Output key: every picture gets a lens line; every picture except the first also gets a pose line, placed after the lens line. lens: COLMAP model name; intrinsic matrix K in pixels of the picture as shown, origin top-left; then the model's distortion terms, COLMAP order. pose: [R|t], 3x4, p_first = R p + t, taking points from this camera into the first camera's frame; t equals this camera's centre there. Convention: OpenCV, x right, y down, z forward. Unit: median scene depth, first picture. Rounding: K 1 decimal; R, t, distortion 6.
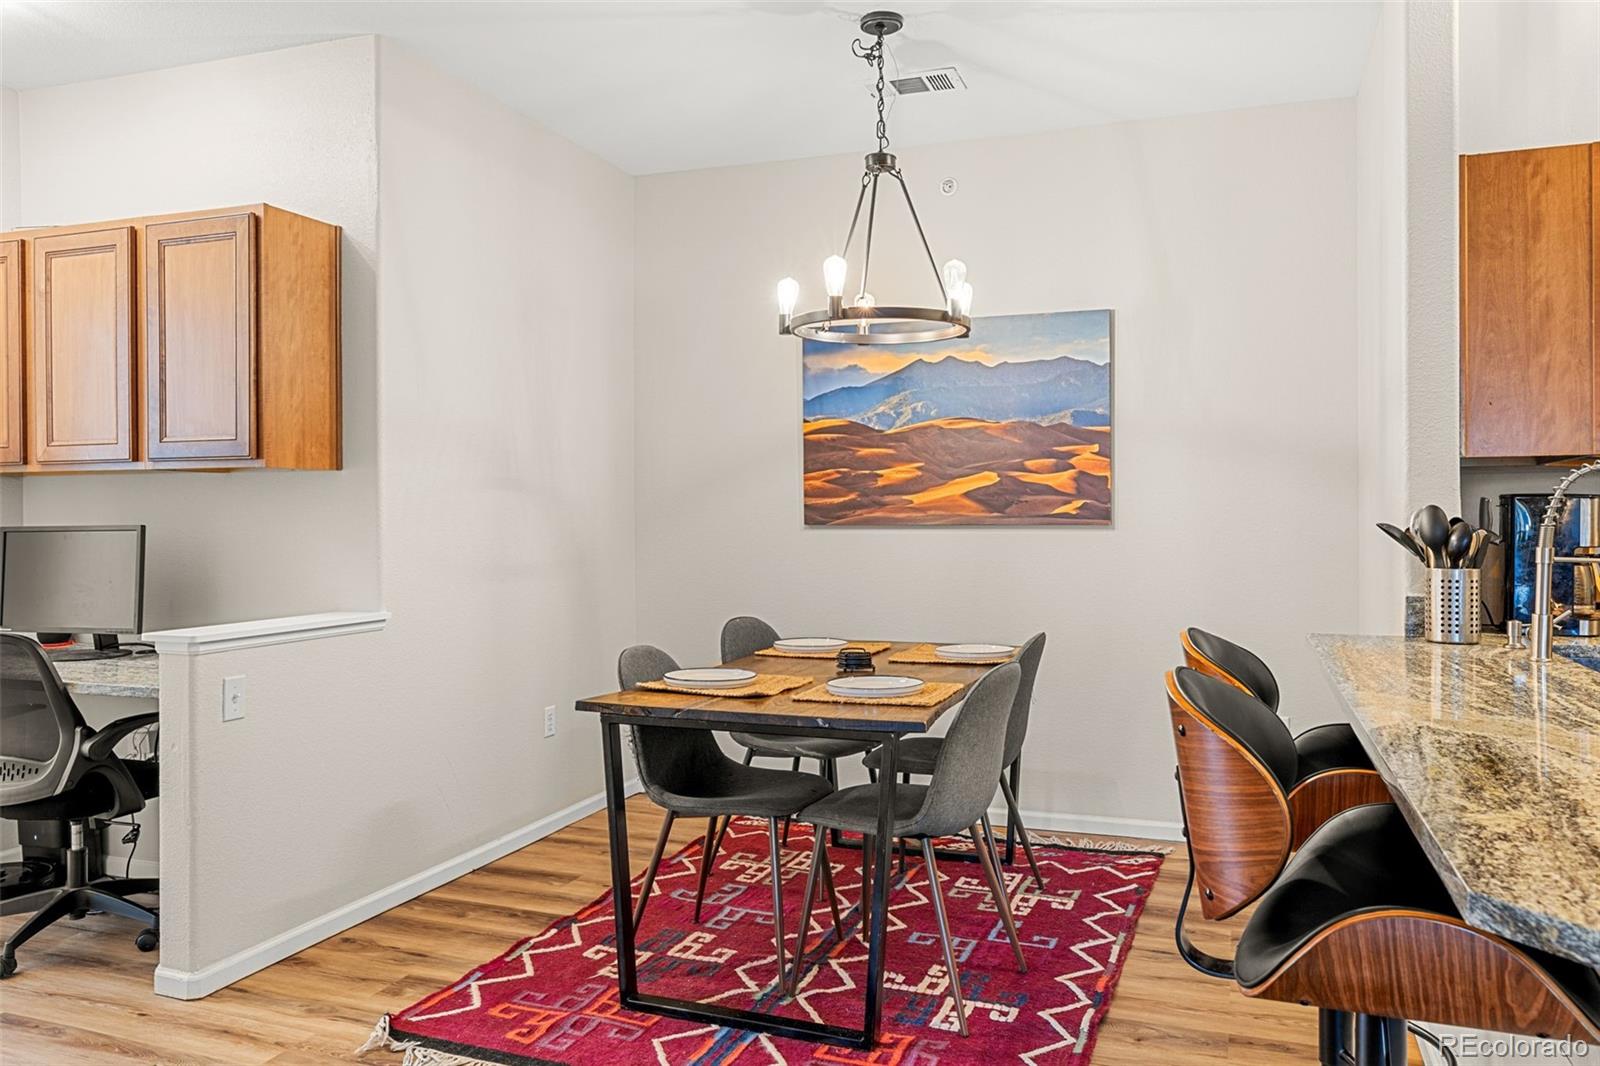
lens RADIAL K [[1166.9, 0, 802.6], [0, 1166.9, 517.8], [0, 0, 1]] dist [0.003304, 0.012289]
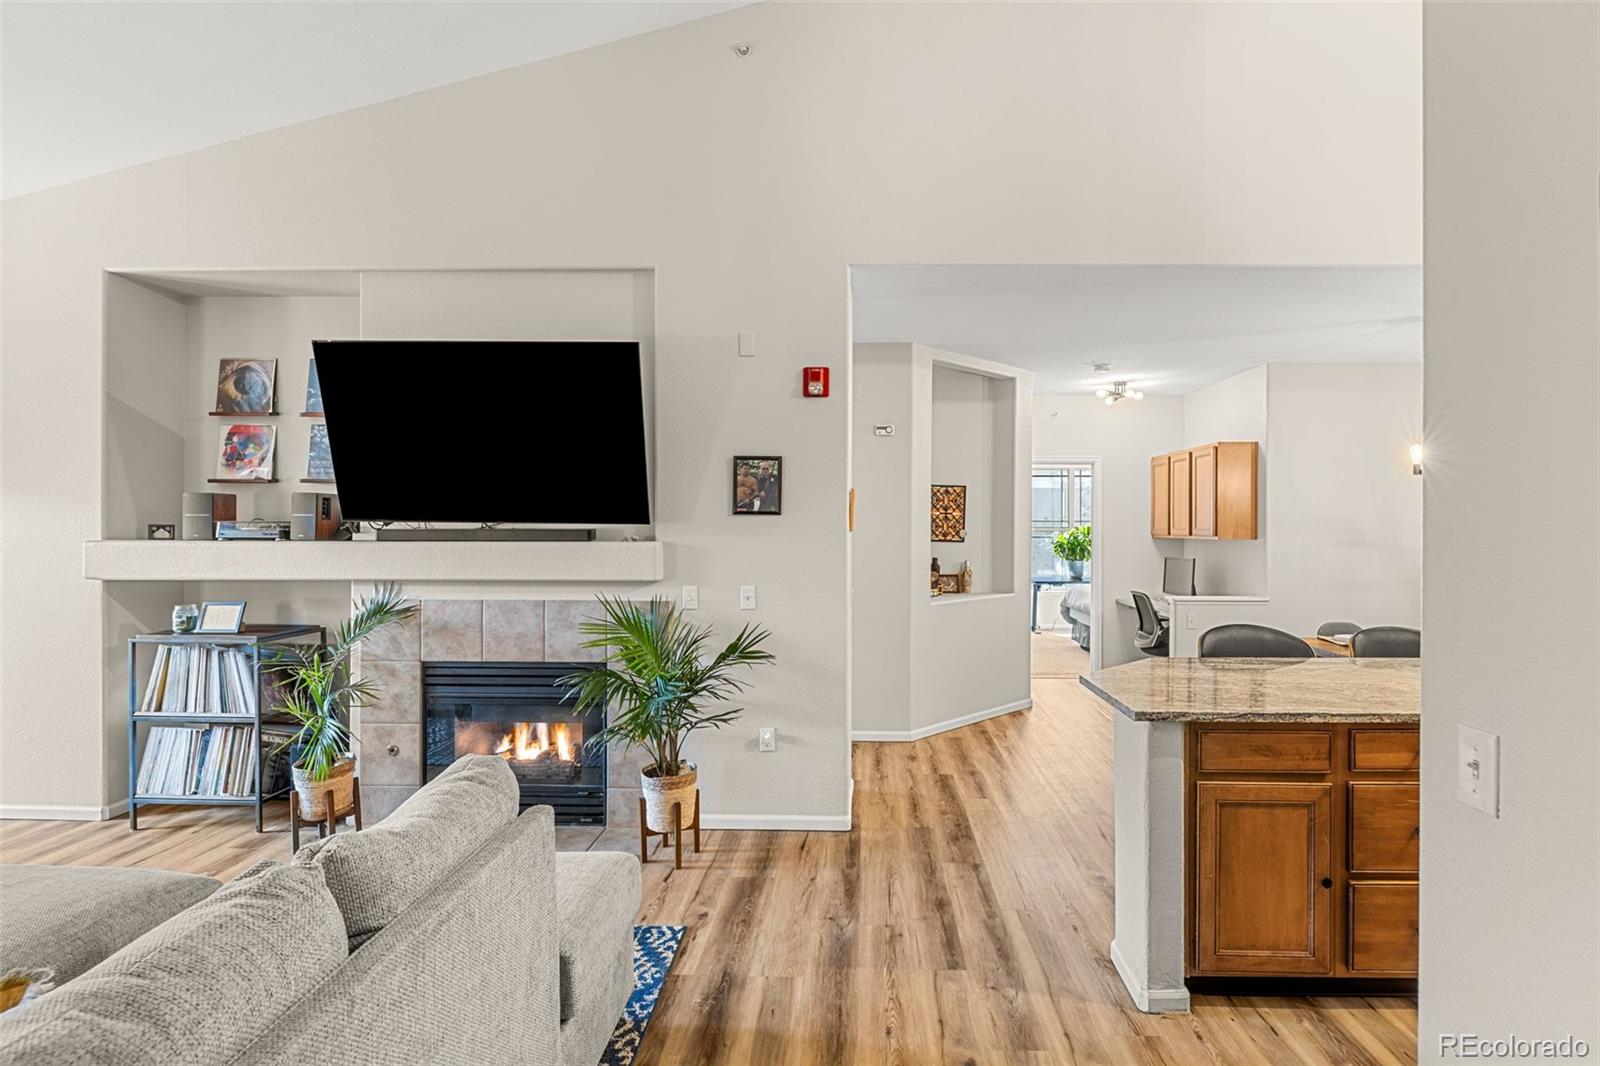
lens RADIAL K [[800.1, 0, 841.7], [0, 800.1, 527.9], [0, 0, 1]] dist [-0.006749, 0.001577]
pose [[0.317333, 0.007211, -0.948287, 0.992543], [-0.006126, 0.999966, 0.005554, -0.073154], [0.948294, 0.004047, 0.317367, -0.402478]]
